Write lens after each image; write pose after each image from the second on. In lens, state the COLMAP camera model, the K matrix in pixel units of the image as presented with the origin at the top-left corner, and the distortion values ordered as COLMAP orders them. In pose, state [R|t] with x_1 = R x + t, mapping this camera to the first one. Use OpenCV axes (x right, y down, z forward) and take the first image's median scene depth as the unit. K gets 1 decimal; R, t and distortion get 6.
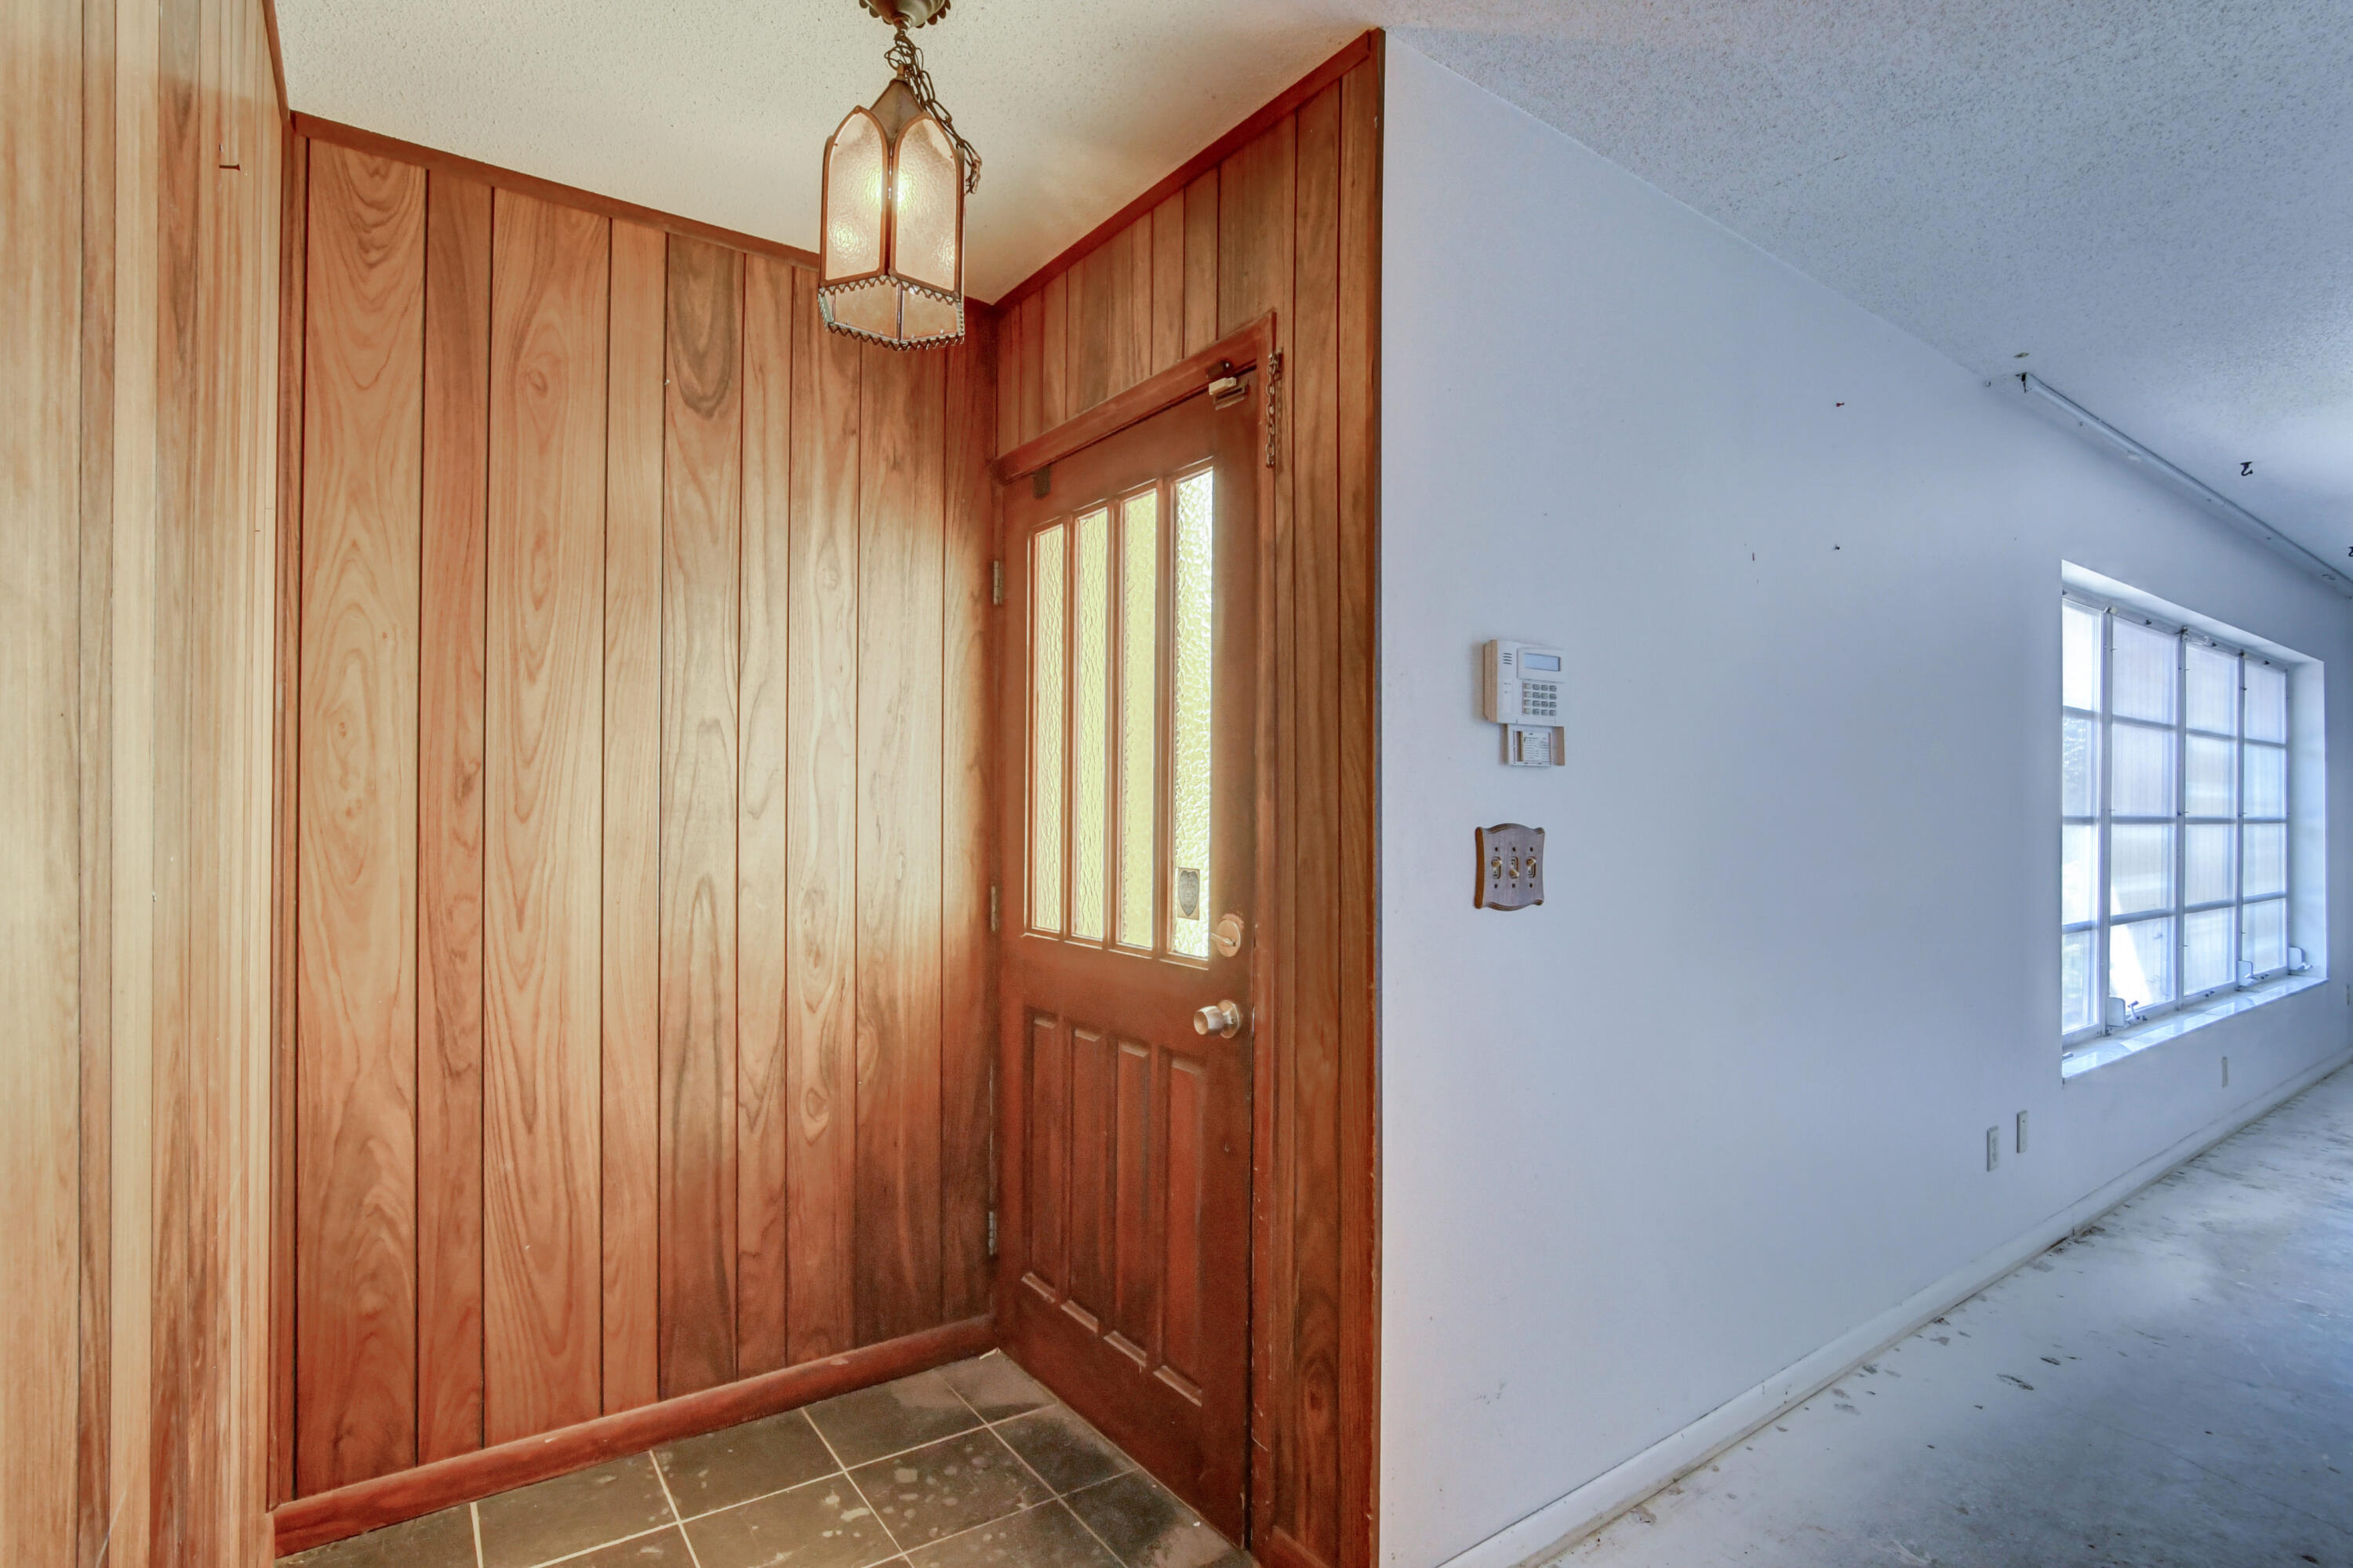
lens RADIAL K [[1138.3, 0, 1161.2], [0, 1138.3, 807.7], [0, 0, 1]] dist [-0.027181, 0.007737]
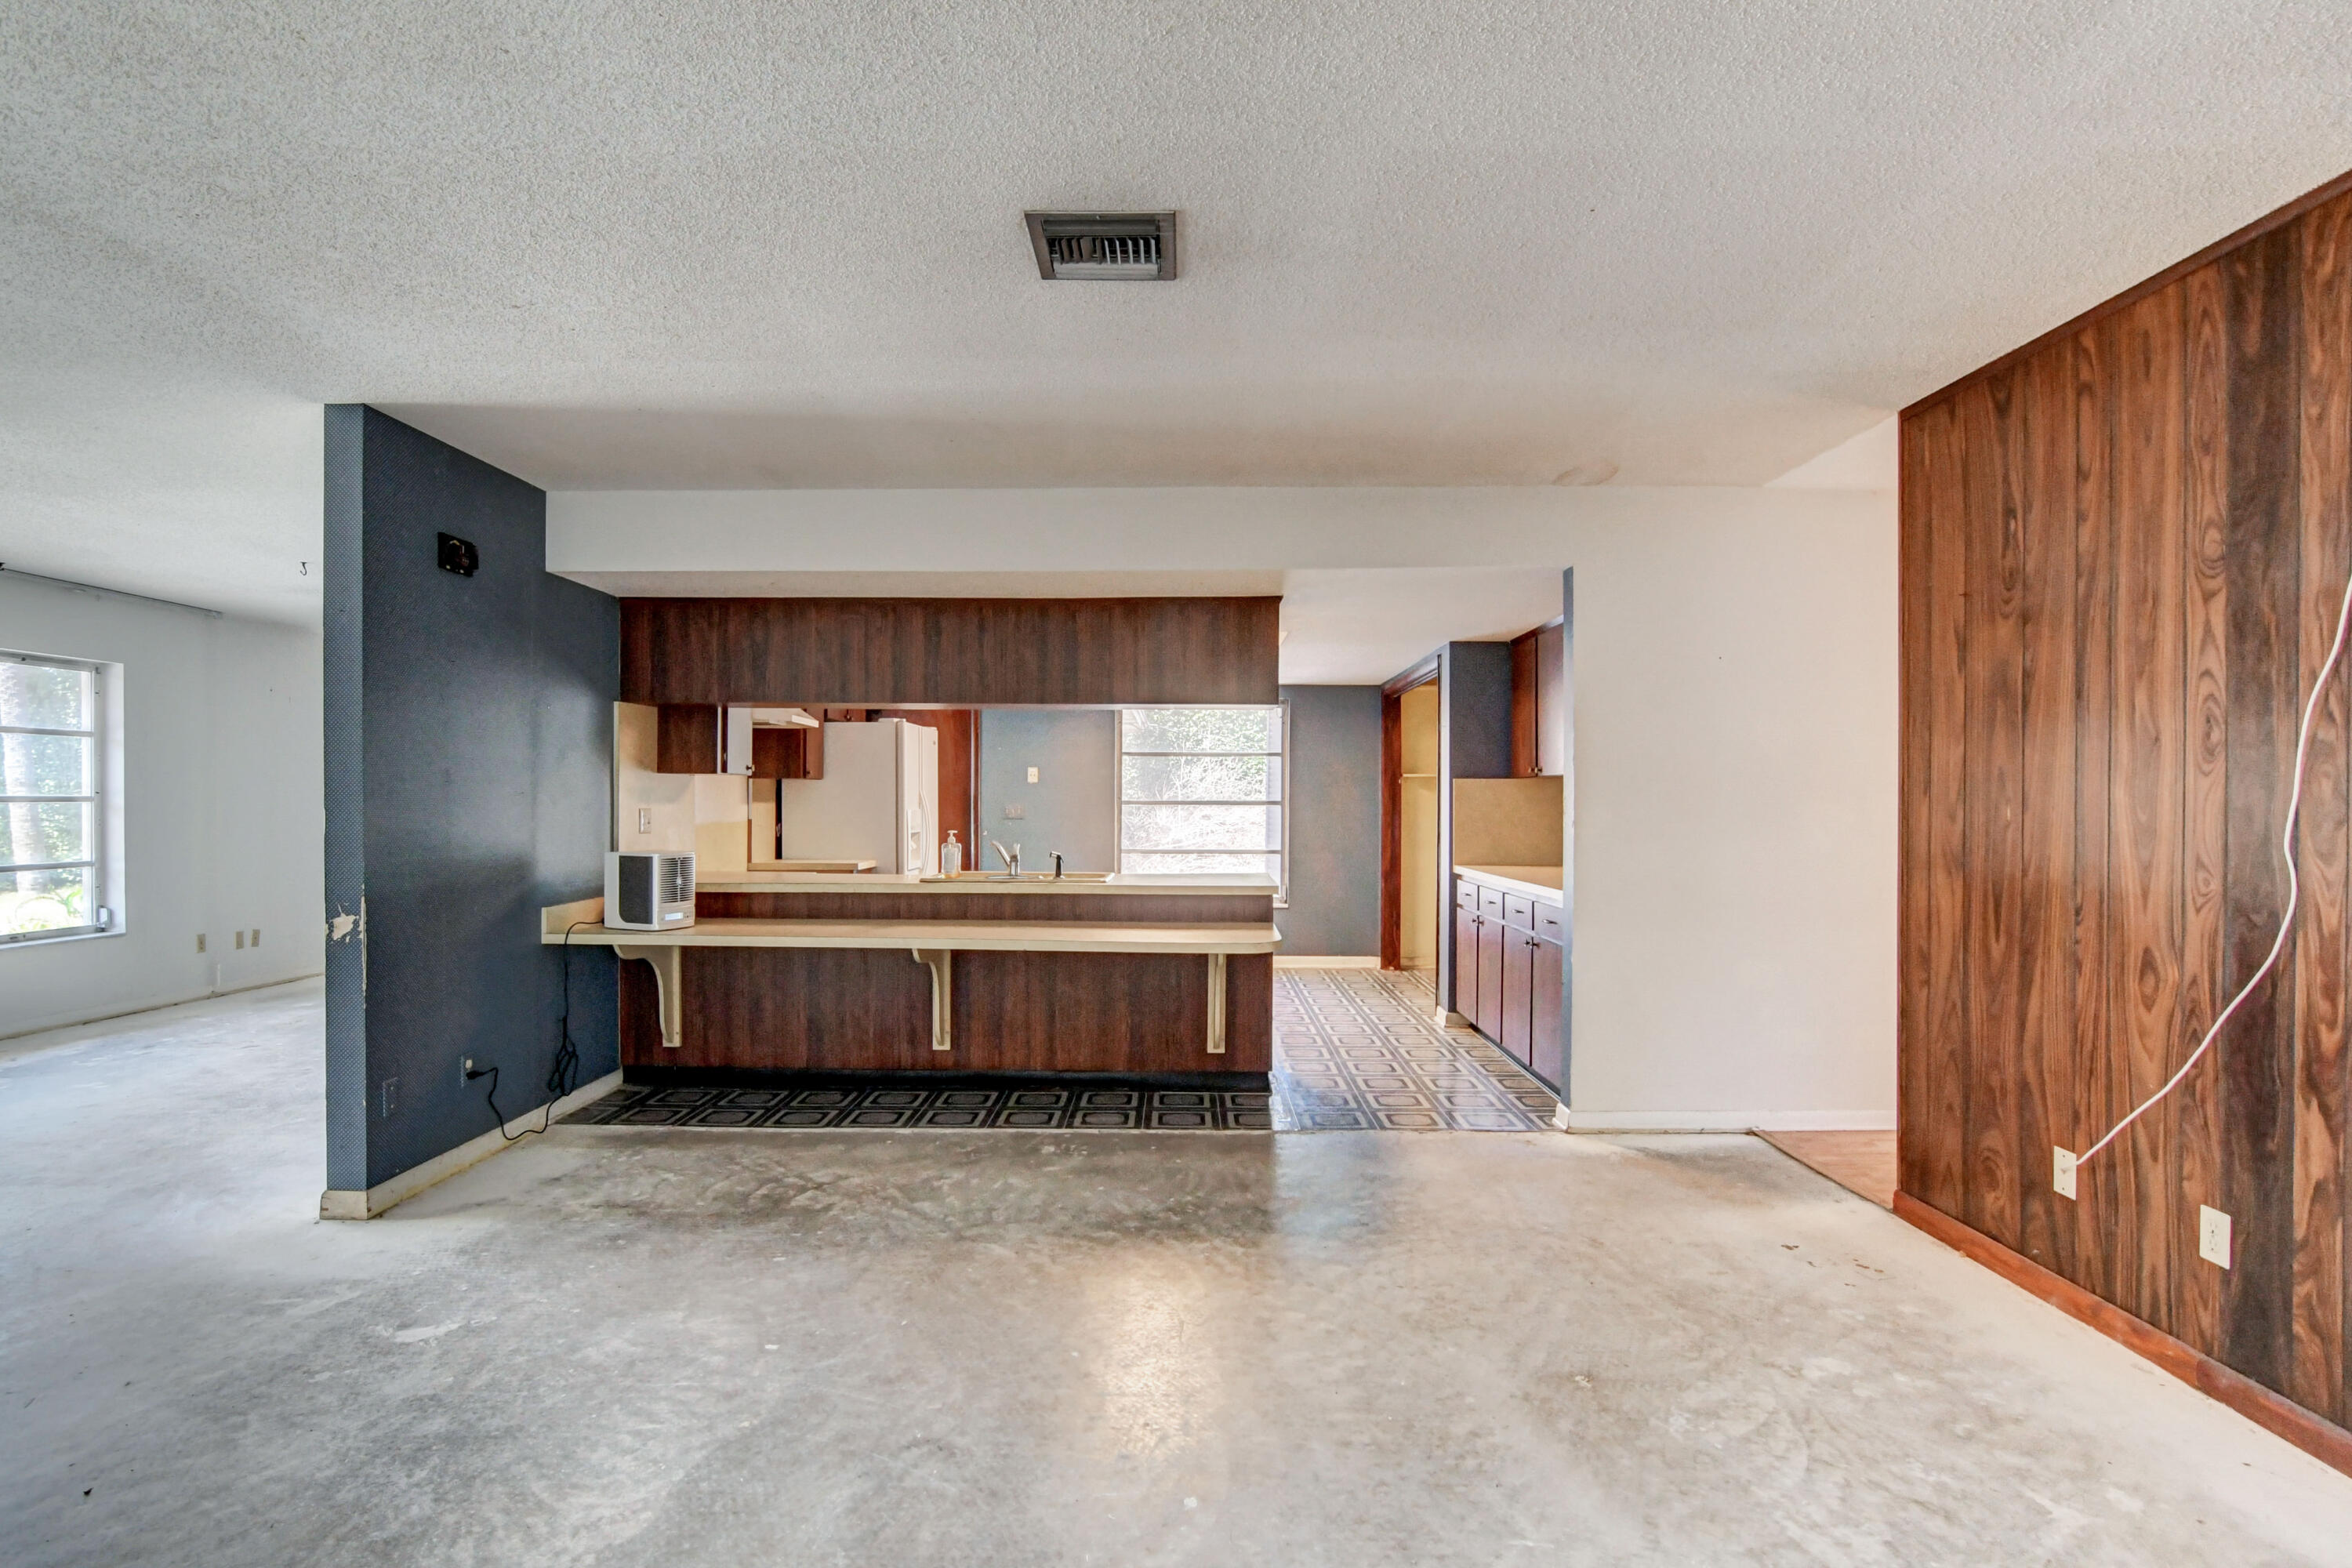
lens RADIAL K [[1162.0, 0, 1172.7], [0, 1162.0, 804.8], [0, 0, 1]] dist [-0.032259, 0.007701]
pose [[0.584996, -0.007355, 0.811003, 1.017198], [-0.000771, 0.999953, 0.009625, 0.008196], [-0.811036, -0.006256, 0.584963, -0.848812]]
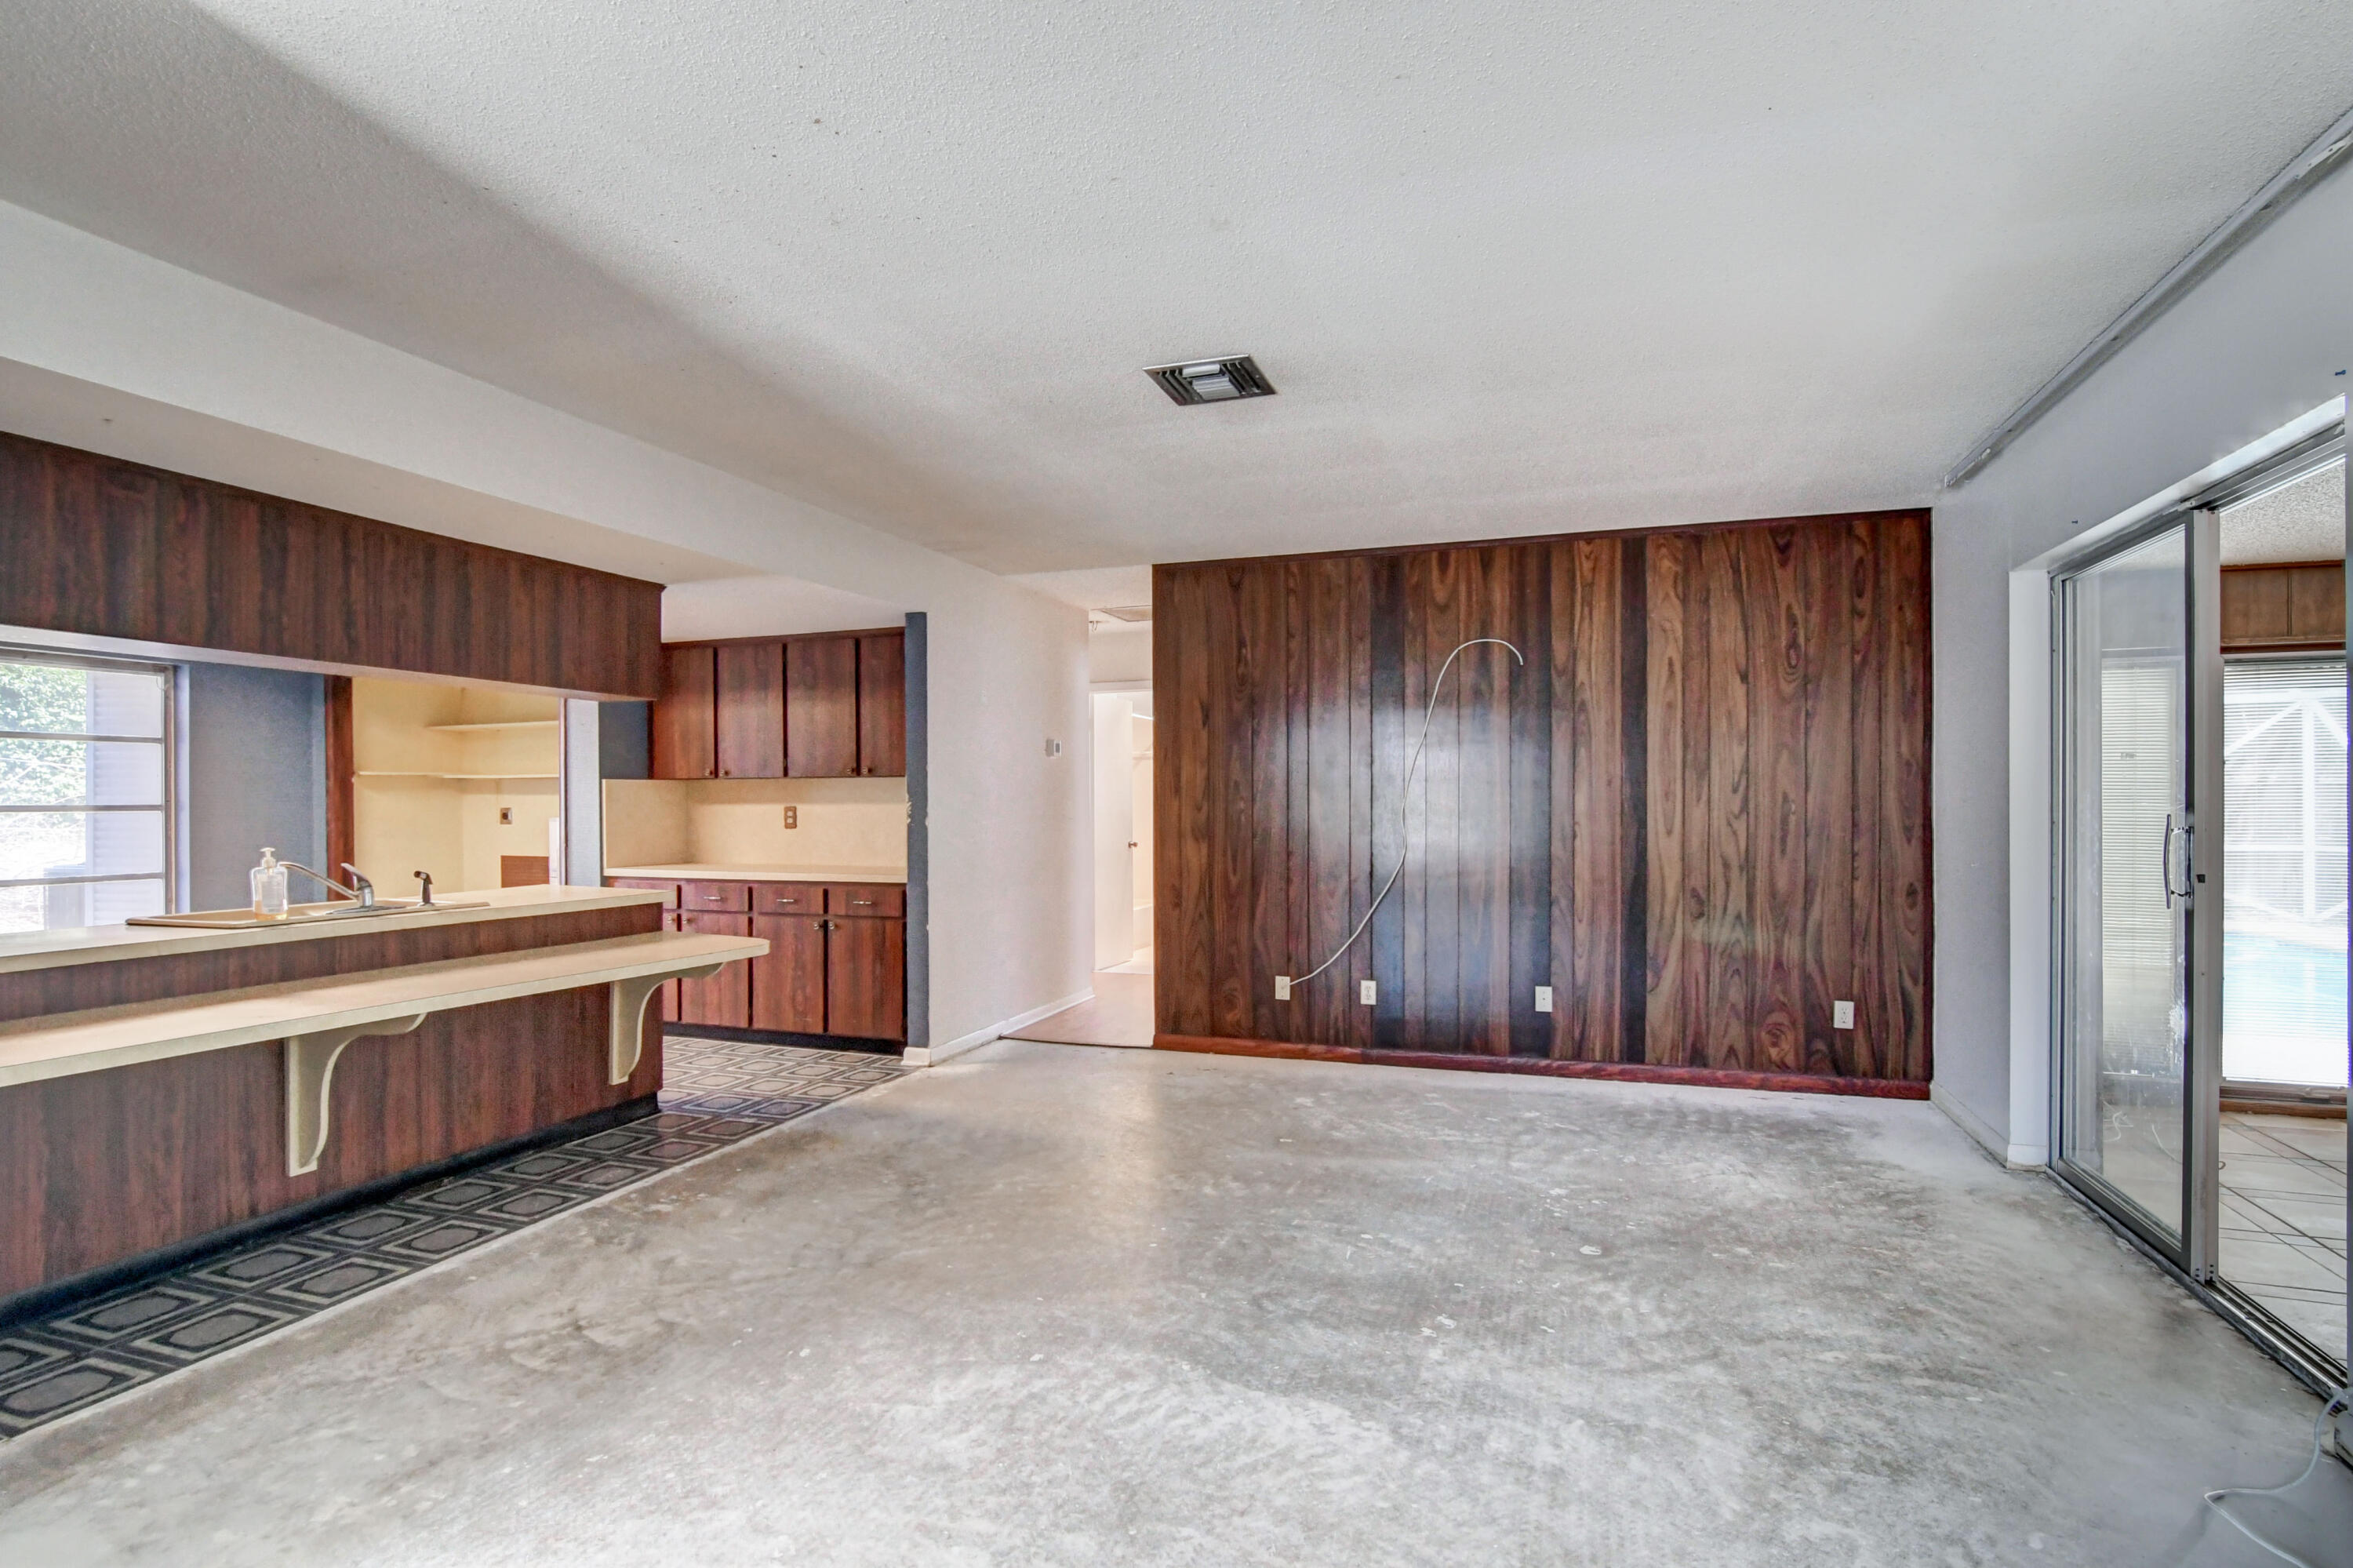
lens RADIAL K [[1162.5, 0, 1173.2], [0, 1162.5, 804.8], [0, 0, 1]] dist [-0.032259, 0.007701]
pose [[-0.586172, -0.004769, 0.810172, 0.840838], [-0.001301, 0.999987, 0.004945, 0.012670], [-0.810185, 0.001844, -0.586171, 0.074570]]
